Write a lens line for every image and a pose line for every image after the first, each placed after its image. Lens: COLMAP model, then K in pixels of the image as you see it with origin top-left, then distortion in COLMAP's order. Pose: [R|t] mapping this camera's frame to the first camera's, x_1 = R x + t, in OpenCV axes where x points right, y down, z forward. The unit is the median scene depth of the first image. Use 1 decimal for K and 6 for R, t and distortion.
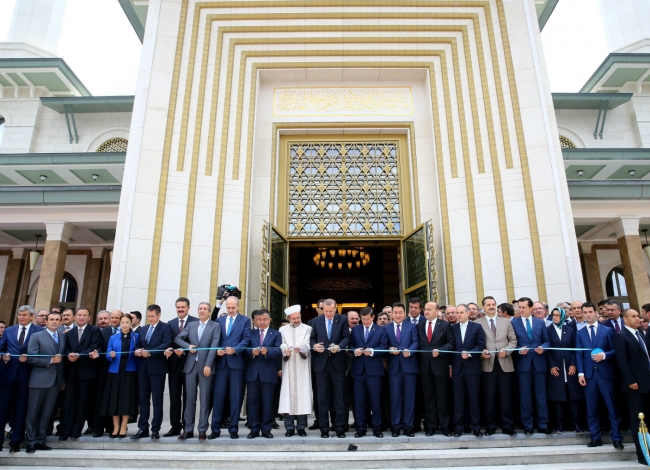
lens RADIAL K [[498.1, 0, 336.1], [0, 498.1, 226.9], [0, 0, 1]] dist [-0.104001, 0.069190]
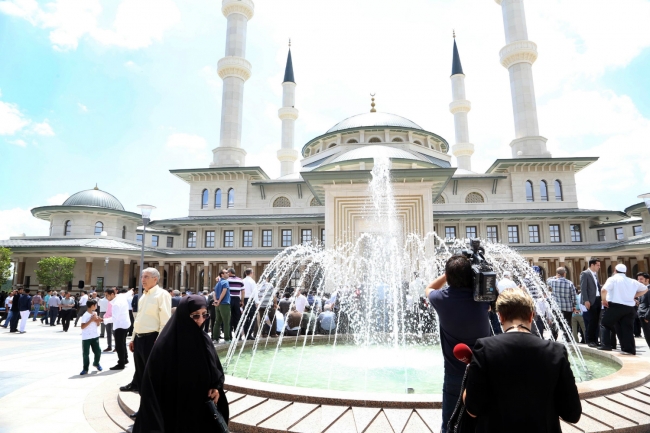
lens RADIAL K [[429.5, 0, 325.0], [0, 429.5, 216.5], [0, 0, 1]] dist [-0.129253, 0.063590]
pose [[0.993077, -0.009936, -0.117047, -0.009376], [0.026132, 0.990135, 0.137658, -0.841023], [0.114525, -0.139764, 0.983540, -2.324625]]
